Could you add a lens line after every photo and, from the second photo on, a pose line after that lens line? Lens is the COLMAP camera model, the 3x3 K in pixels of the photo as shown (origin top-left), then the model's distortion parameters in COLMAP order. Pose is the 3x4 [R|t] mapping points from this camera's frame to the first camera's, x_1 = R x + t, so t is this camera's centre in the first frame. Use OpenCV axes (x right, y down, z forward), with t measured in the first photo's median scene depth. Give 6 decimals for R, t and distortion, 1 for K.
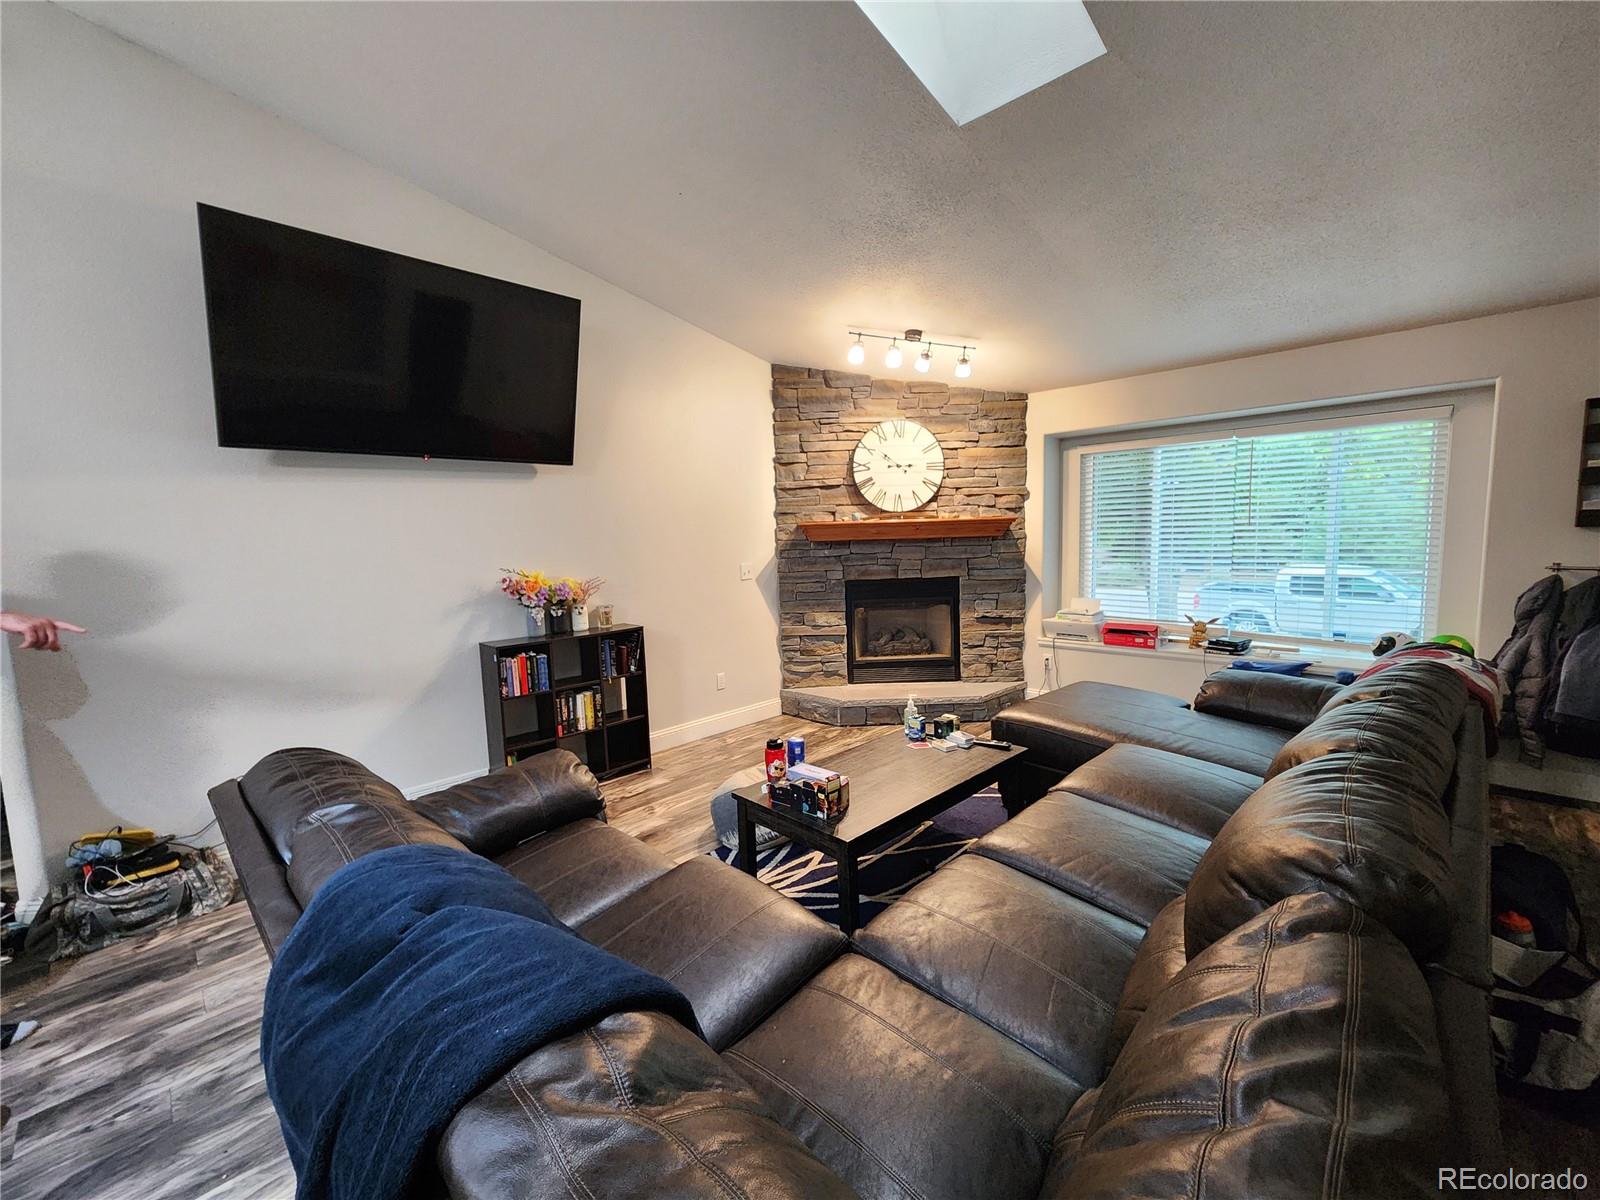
lens RADIAL K [[655.4, 0, 799.0], [0, 655.4, 599.7], [0, 0, 1]] dist [0.000758, 0.000123]
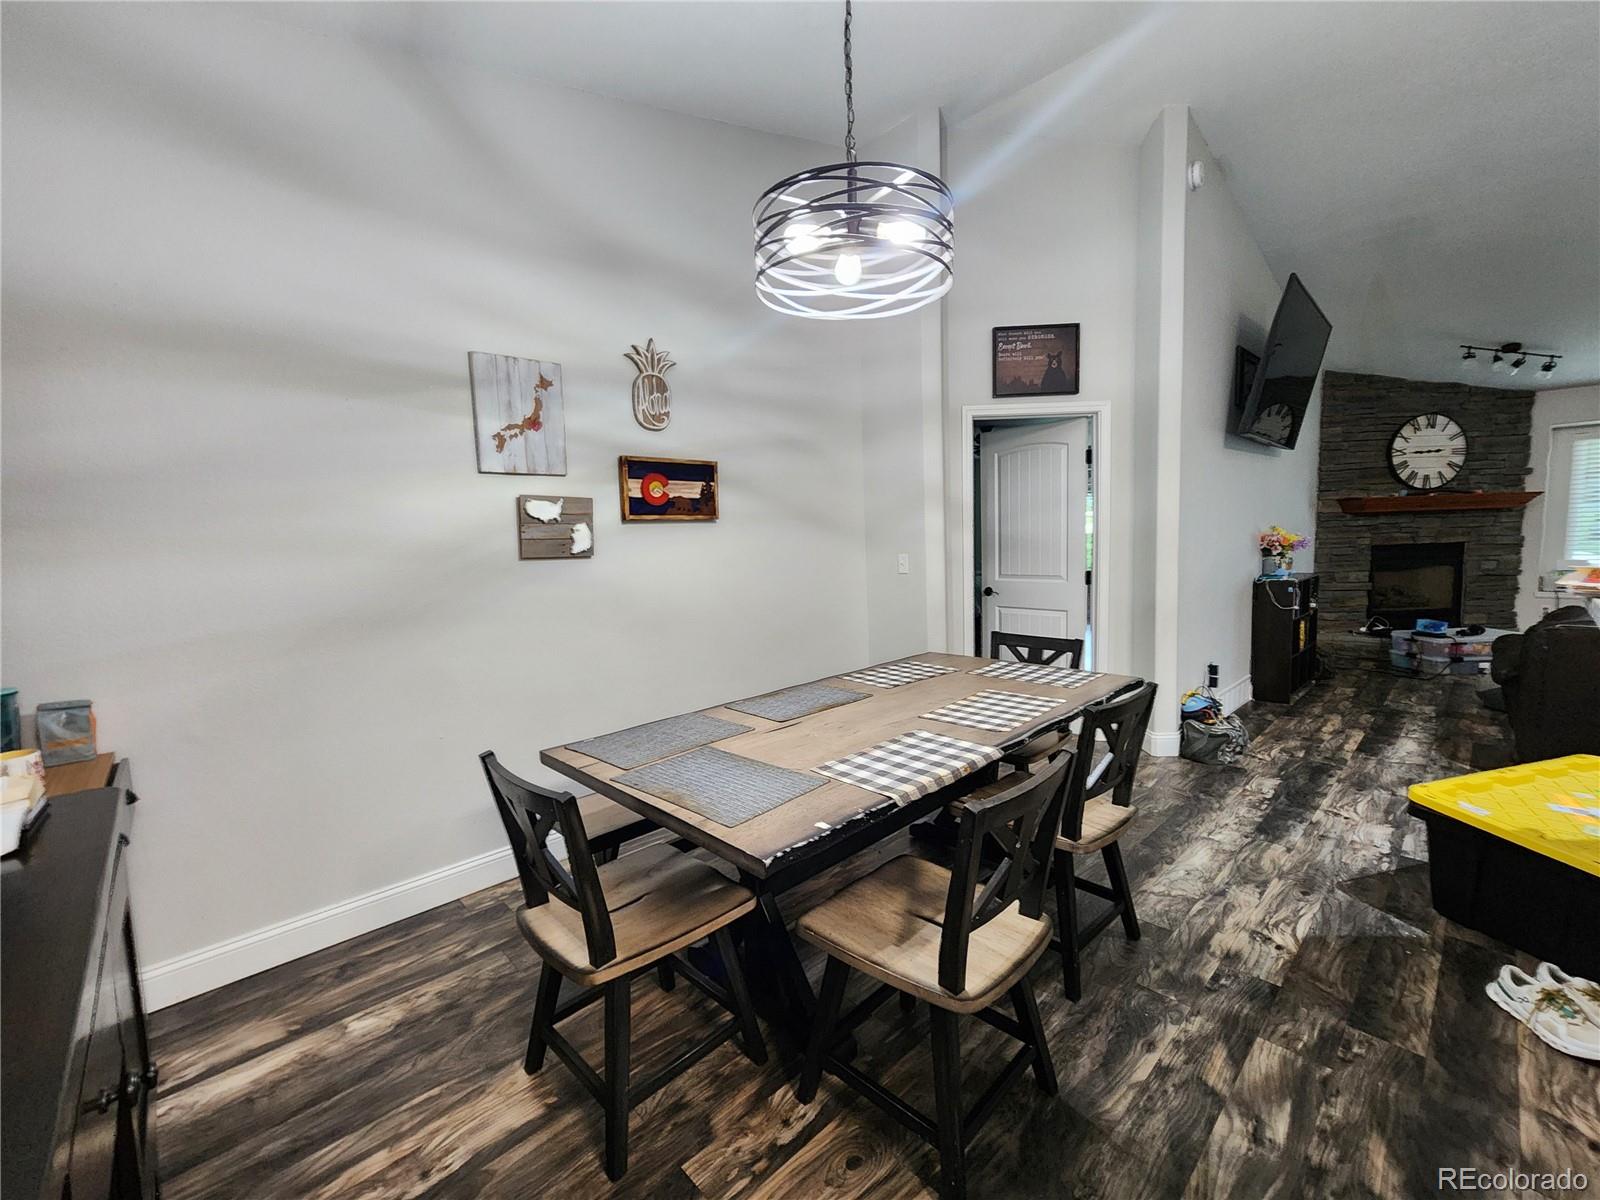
lens RADIAL K [[655.4, 0, 801.5], [0, 655.4, 597.9], [0, 0, 1]] dist [0.000758, 0.000123]
pose [[0.998967, -0.002445, -0.045369, -0.955595], [0.002521, 0.999996, 0.001618, 0.065439], [0.045365, -0.001730, 0.998969, -0.281814]]
